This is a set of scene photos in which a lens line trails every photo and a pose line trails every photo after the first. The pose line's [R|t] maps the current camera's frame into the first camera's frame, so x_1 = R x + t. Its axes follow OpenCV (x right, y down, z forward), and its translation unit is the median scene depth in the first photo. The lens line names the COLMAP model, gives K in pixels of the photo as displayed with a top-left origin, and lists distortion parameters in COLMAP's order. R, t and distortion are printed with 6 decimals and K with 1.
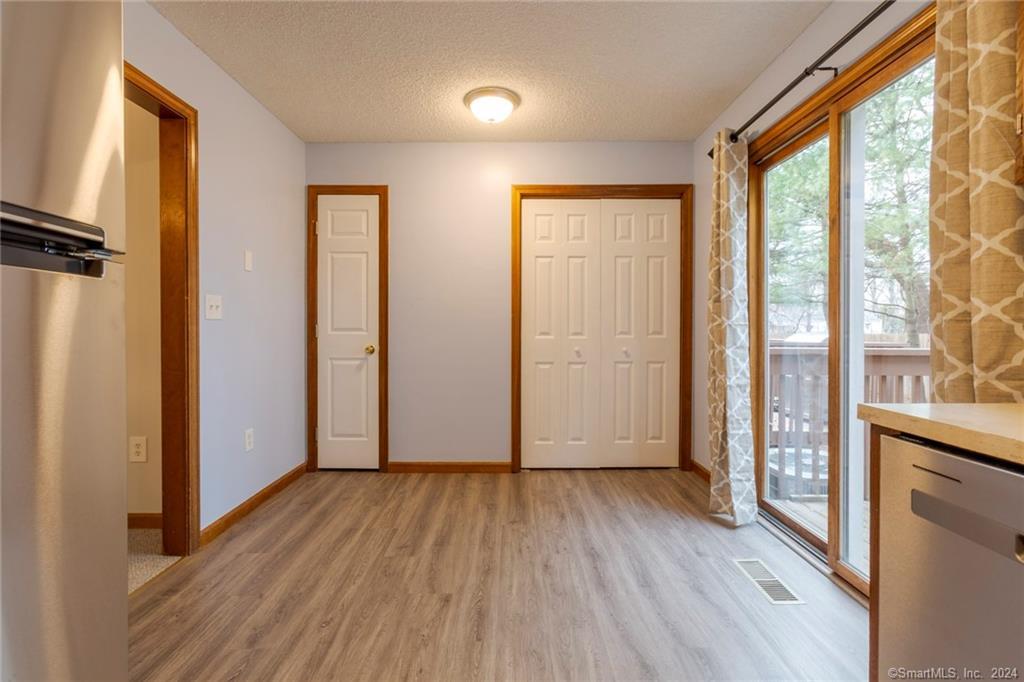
lens RADIAL K [[498.8, 0, 548.6], [0, 498.8, 337.0], [0, 0, 1]] dist [-0.035145, 0.000105]
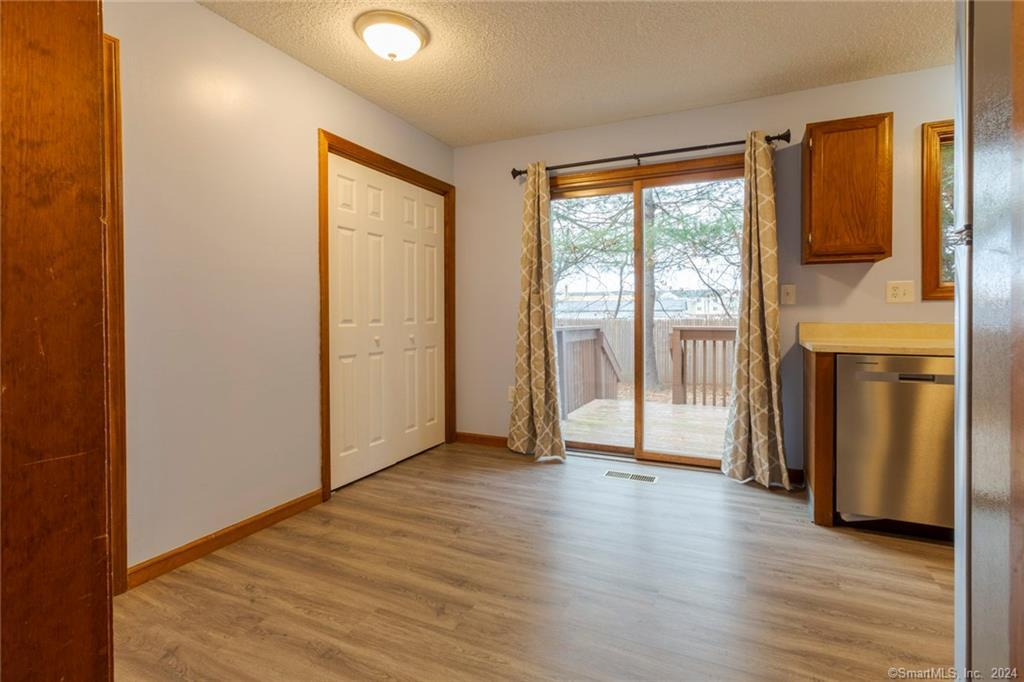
lens RADIAL K [[474.0, 0, 531.6], [0, 474.0, 321.7], [0, 0, 1]] dist [-0.000948, 0.000652]
pose [[0.394160, -0.014938, 0.918920, -0.806452], [0.012867, 0.999860, 0.010734, -0.013792], [-0.918952, 0.007593, 0.394297, 0.535620]]
